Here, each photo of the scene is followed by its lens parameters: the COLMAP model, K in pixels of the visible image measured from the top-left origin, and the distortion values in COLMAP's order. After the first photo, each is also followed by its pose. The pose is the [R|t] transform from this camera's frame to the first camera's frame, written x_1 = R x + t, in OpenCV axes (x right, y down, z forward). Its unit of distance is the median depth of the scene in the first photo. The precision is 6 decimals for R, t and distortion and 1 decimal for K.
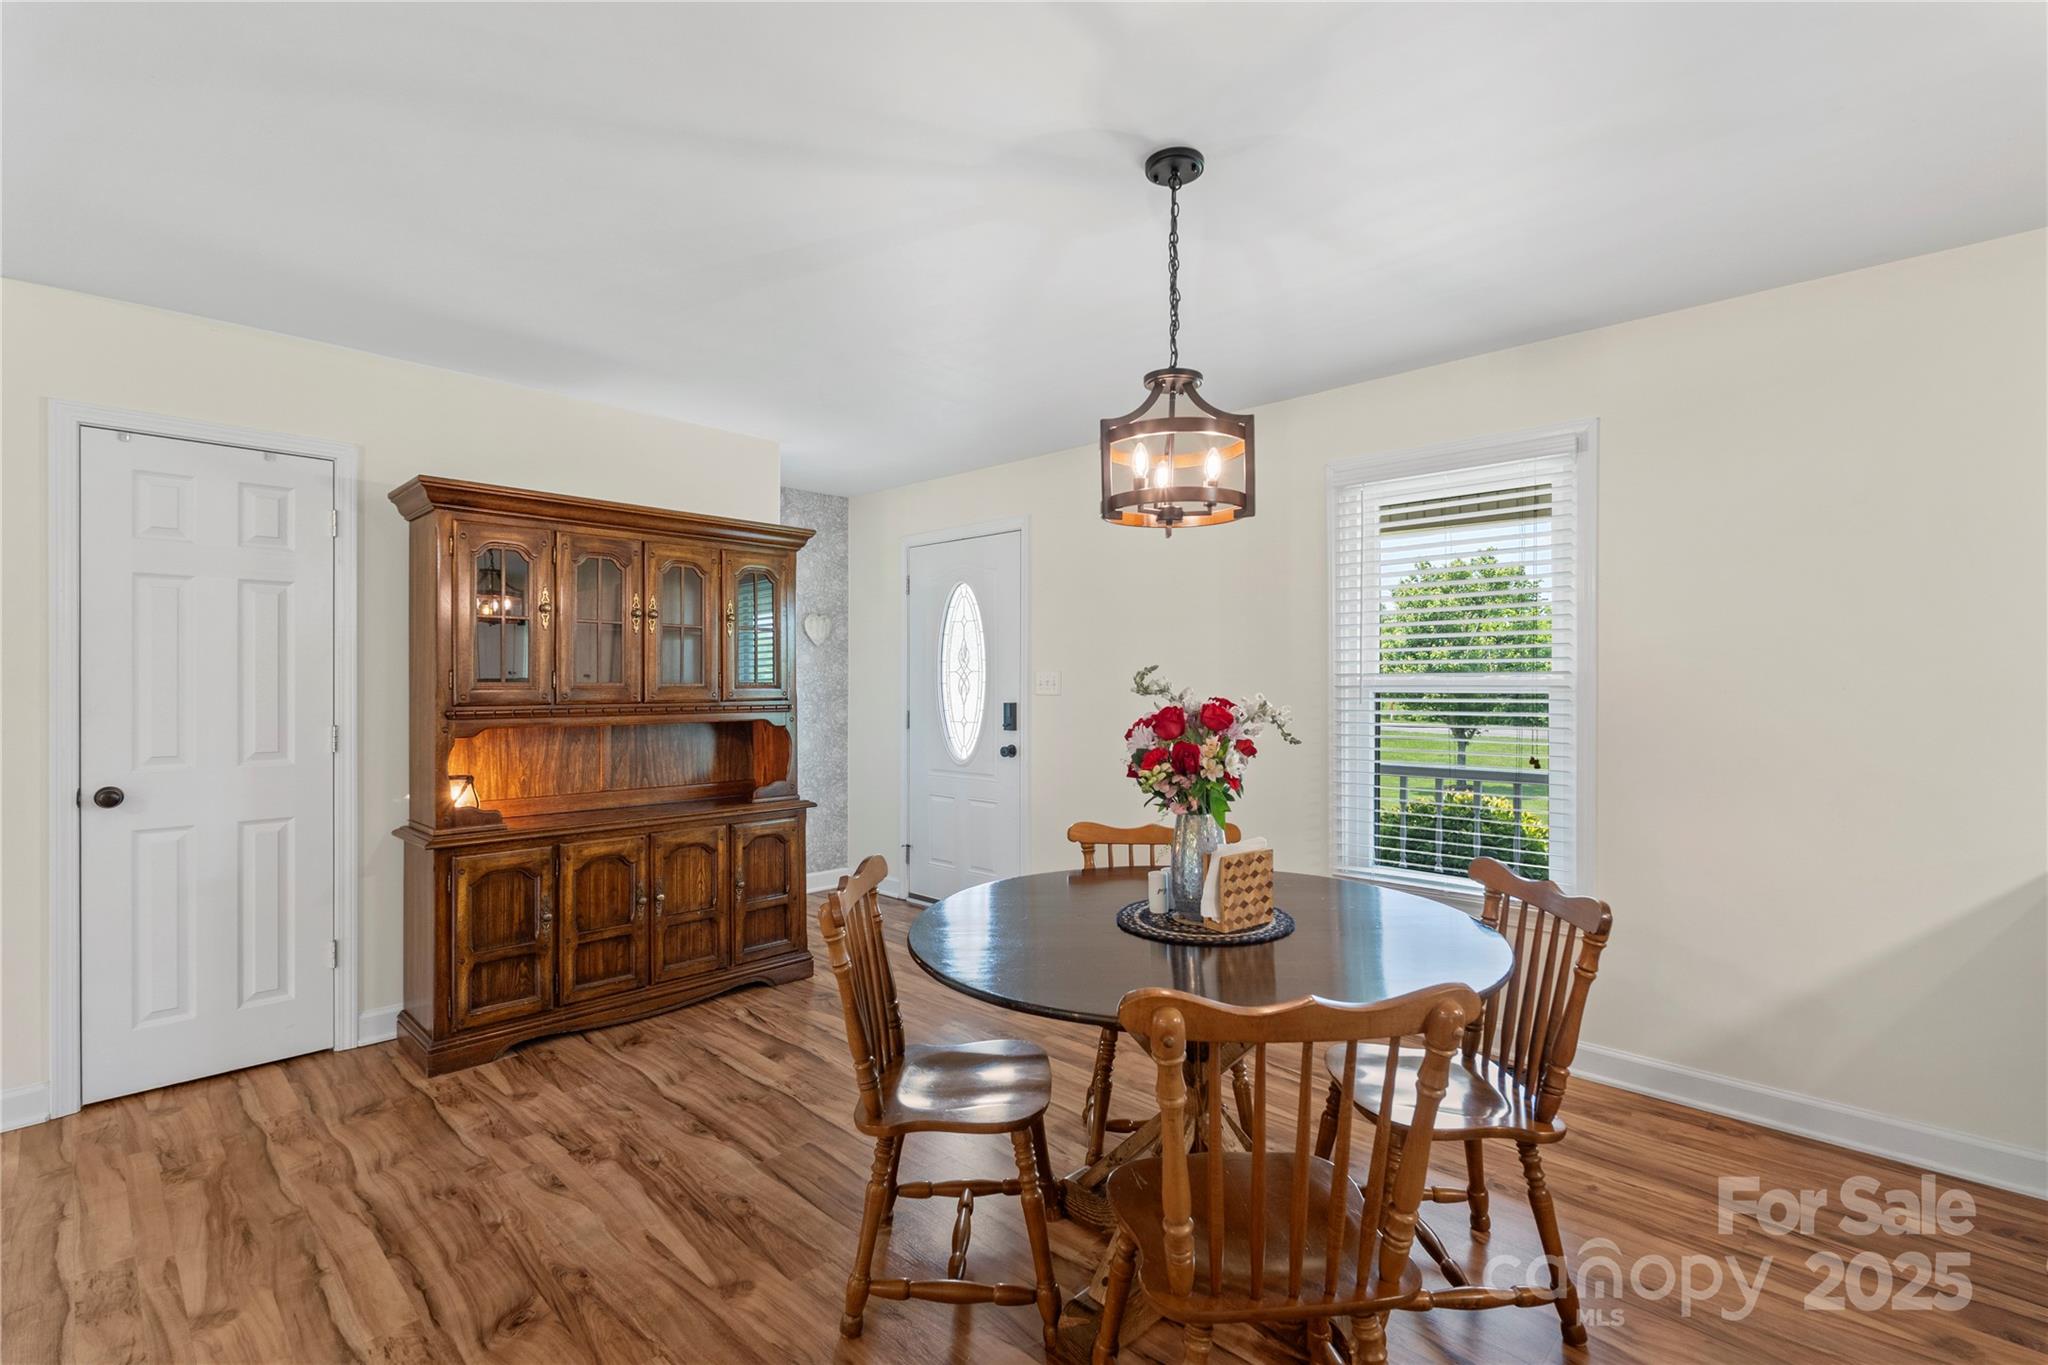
lens RADIAL K [[927.0, 0, 1024.0], [0, 927.0, 682.5], [0, 0, 1]] dist [0.000823, 0.000097]
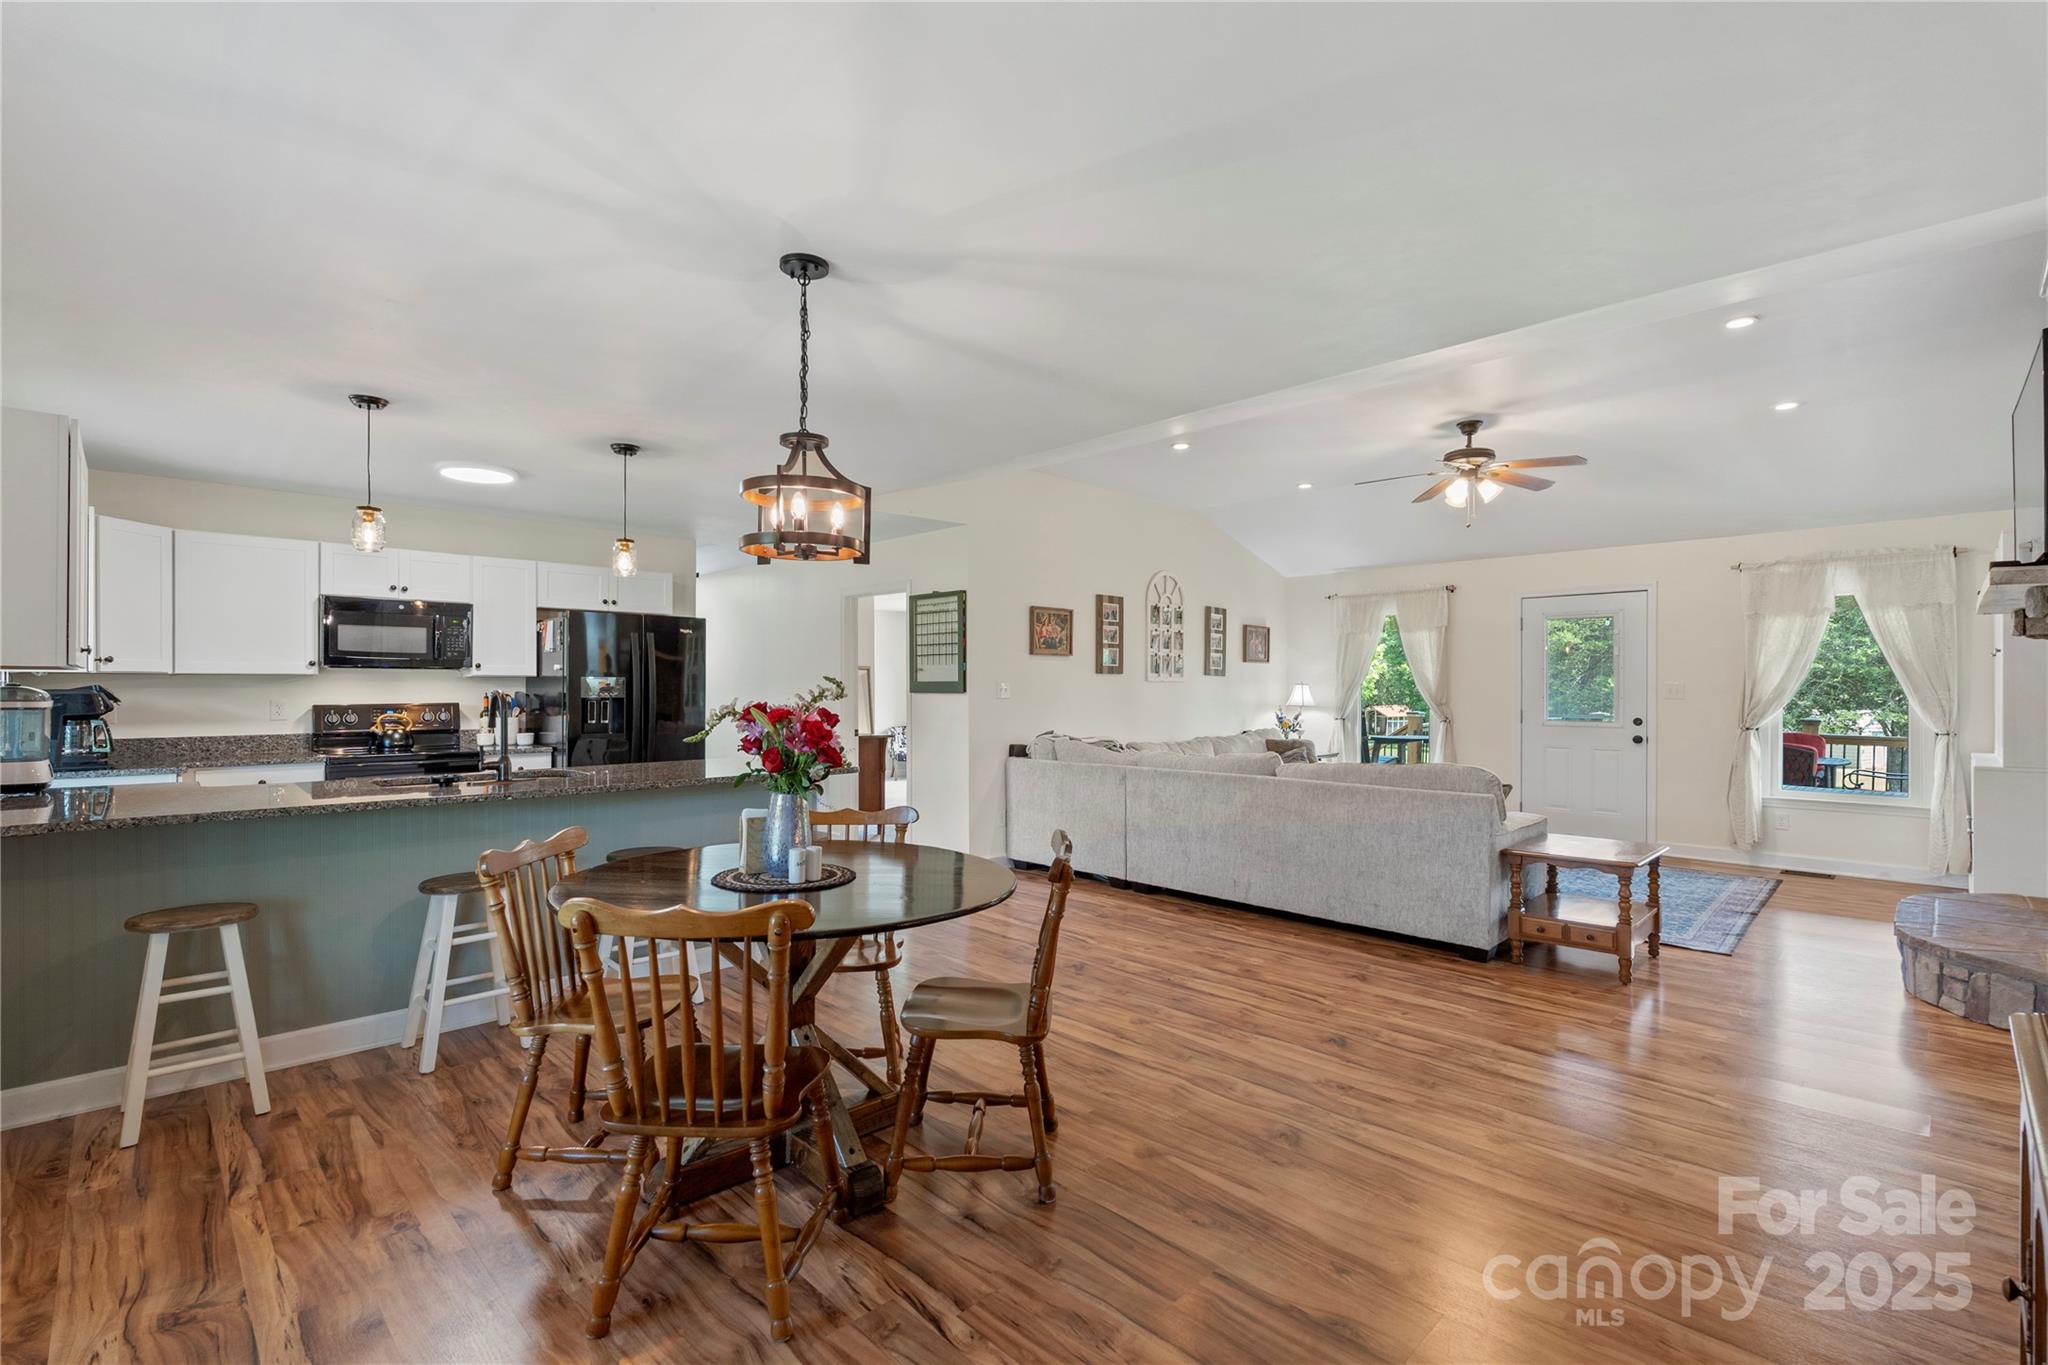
lens RADIAL K [[917.2, 0, 1026.3], [0, 917.2, 688.0], [0, 0, 1]] dist [-0.001752, -0.000266]
pose [[-0.999564, -0.002321, 0.029443, -0.136631], [-0.002290, 0.999997, 0.001085, -0.001401], [-0.029446, 0.001017, -0.999566, 1.785182]]
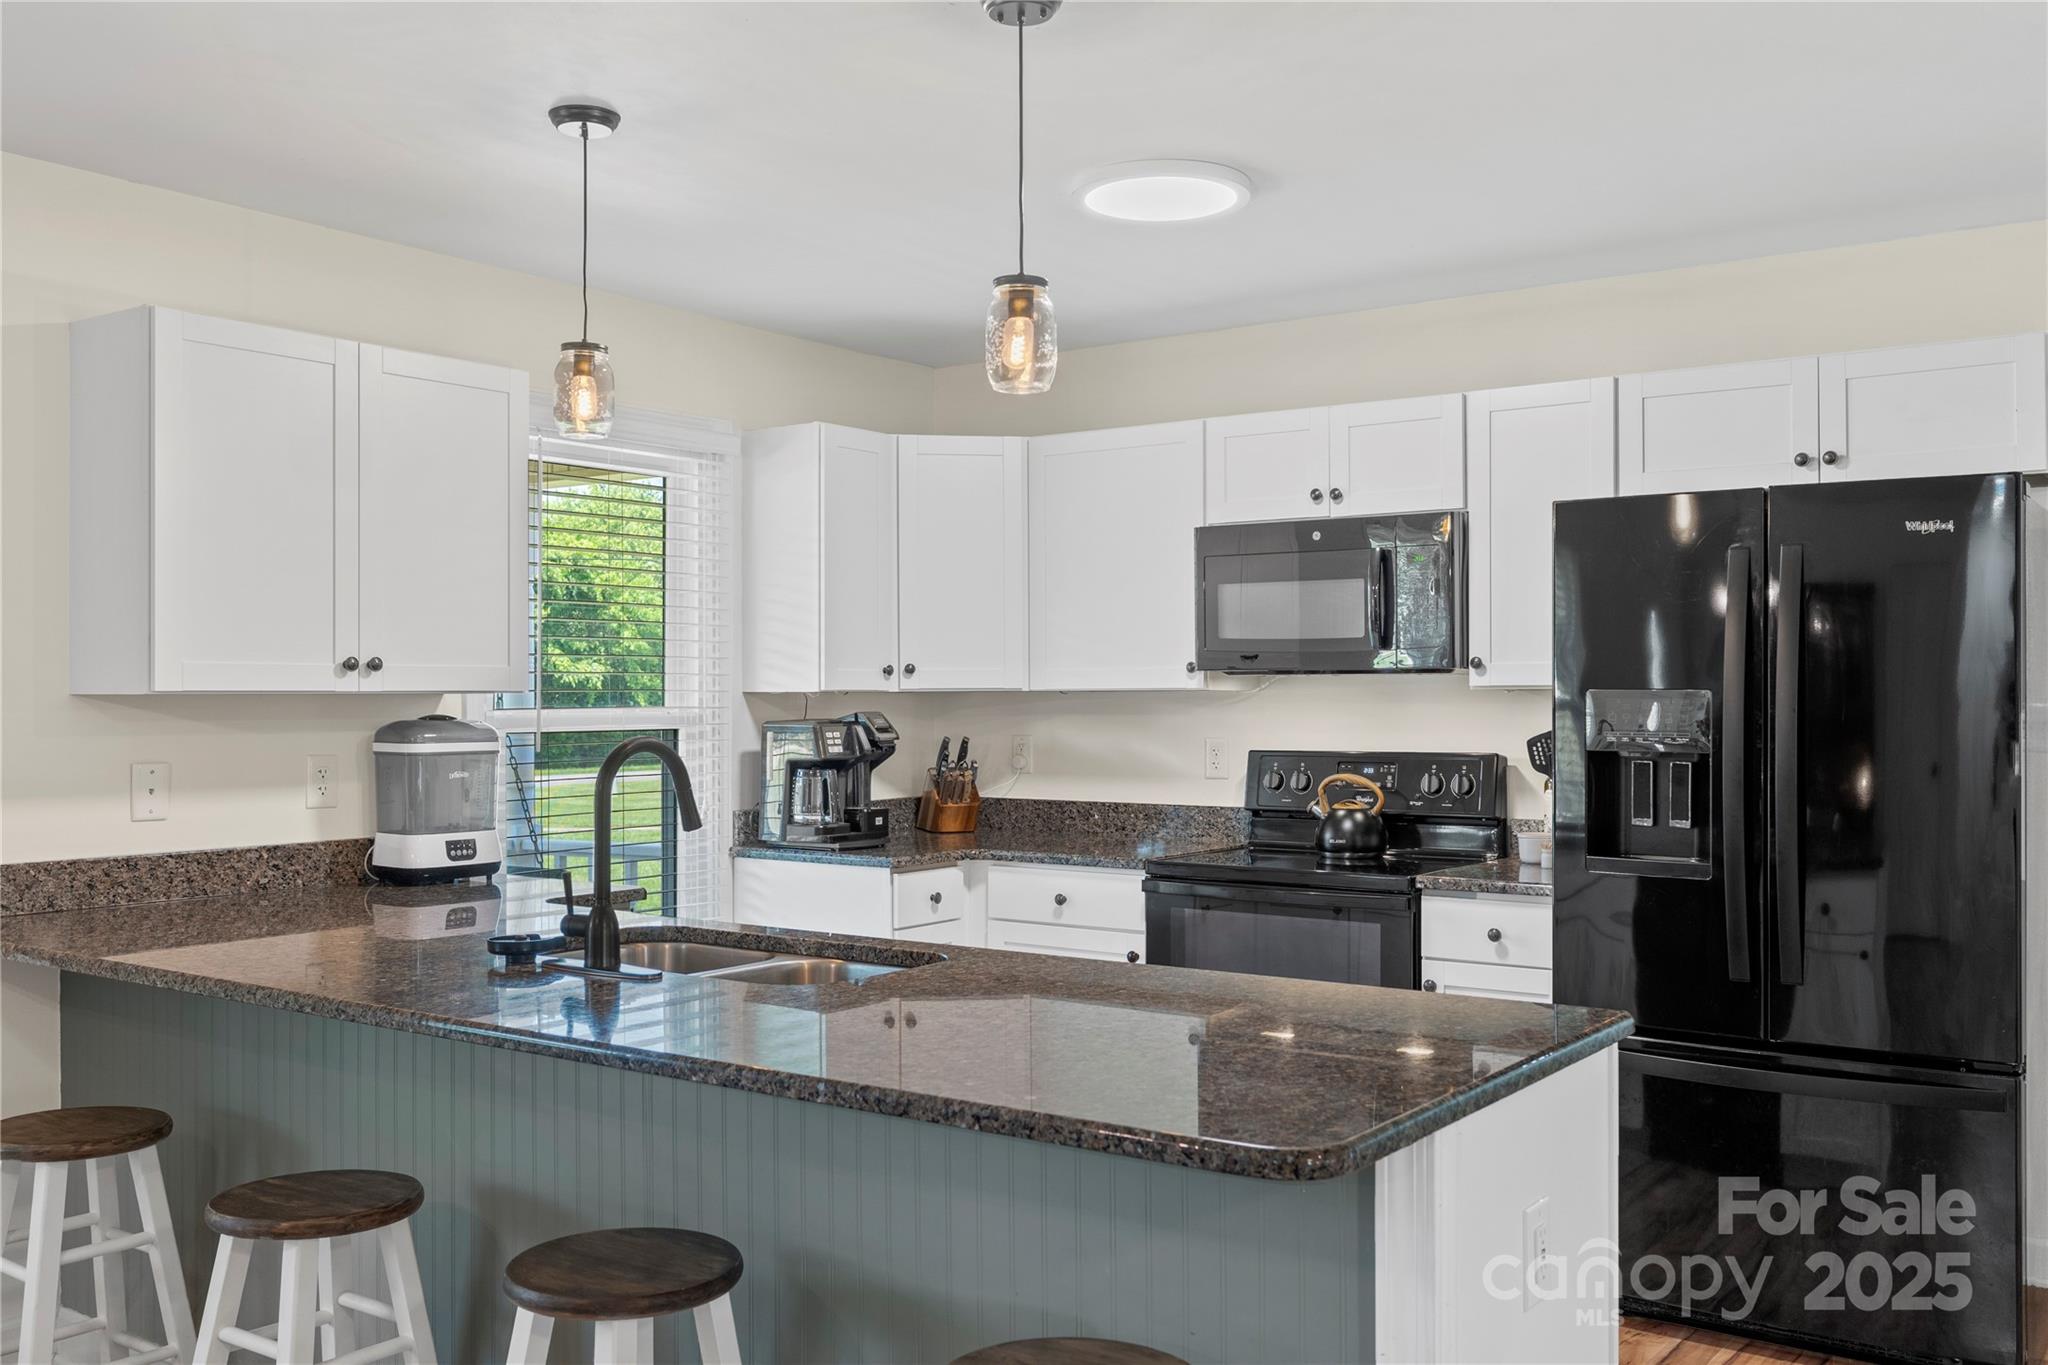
lens RADIAL K [[1810.2, 0, 1024.0], [0, 1810.2, 682.5], [0, 0, 1]] dist [0.009114, 0.005363]
pose [[-0.141415, 0.002819, 0.989946, -0.425268], [0.000961, 0.999996, -0.002710, -0.028401], [-0.989950, 0.000568, -0.141418, 0.241251]]
